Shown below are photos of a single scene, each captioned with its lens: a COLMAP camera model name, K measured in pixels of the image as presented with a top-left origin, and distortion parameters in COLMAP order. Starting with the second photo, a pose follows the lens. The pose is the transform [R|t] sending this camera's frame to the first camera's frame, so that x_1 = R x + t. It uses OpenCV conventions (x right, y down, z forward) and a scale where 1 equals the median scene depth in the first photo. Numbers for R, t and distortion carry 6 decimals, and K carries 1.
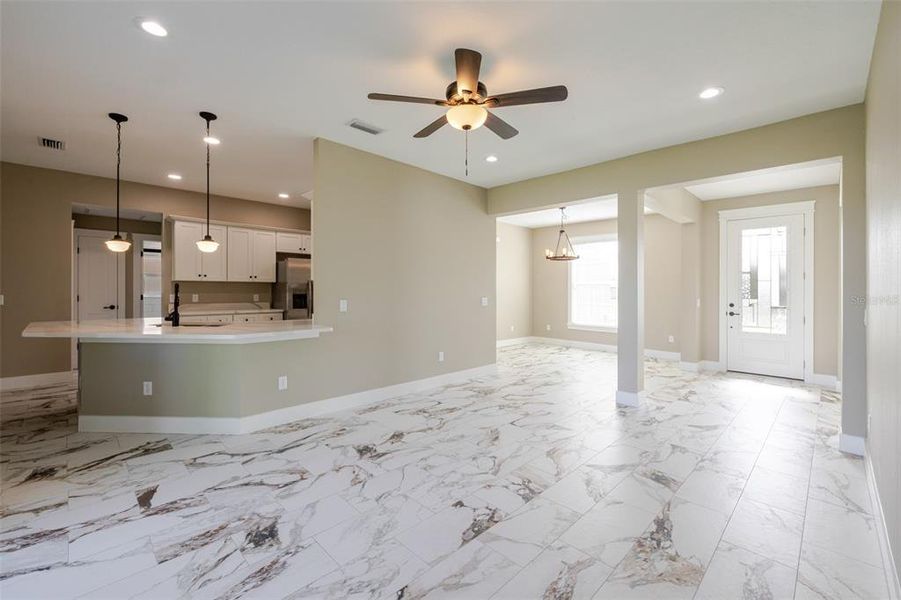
lens RADIAL K [[372.3, 0, 444.8], [0, 372.3, 290.3], [0, 0, 1]] dist [0.002085, 0.000196]
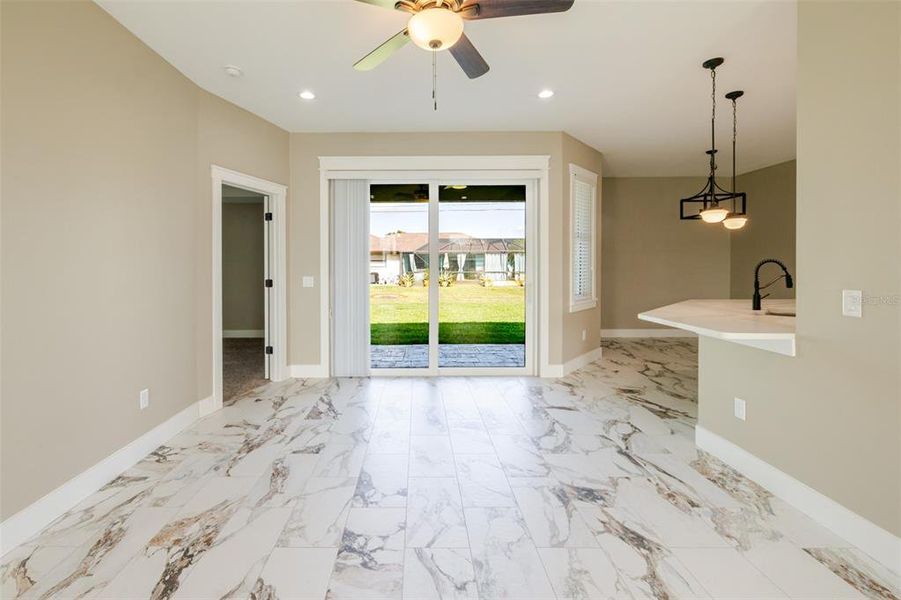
lens RADIAL K [[387.7, 0, 420.2], [0, 387.7, 272.0], [0, 0, 1]] dist [-0.000975, -0.000082]
pose [[-0.683340, 0.006889, -0.730068, 0.579204], [-0.005007, 0.999888, 0.014122, 0.000420], [0.730083, 0.013306, -0.683229, 1.362702]]
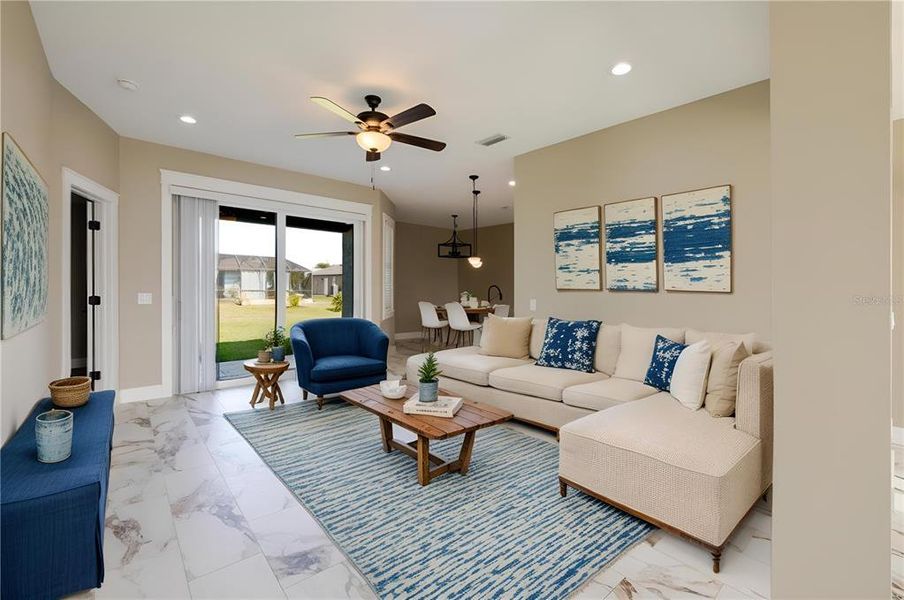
lens RADIAL K [[373.5, 0, 446.3], [0, 373.5, 290.2], [0, 0, 1]] dist [0.002085, 0.000196]
pose [[-0.037109, 0.002732, -0.999307, 1.134230], [-0.019338, 0.999807, 0.003451, 0.004721], [0.999124, 0.019453, -0.037049, 1.161095]]
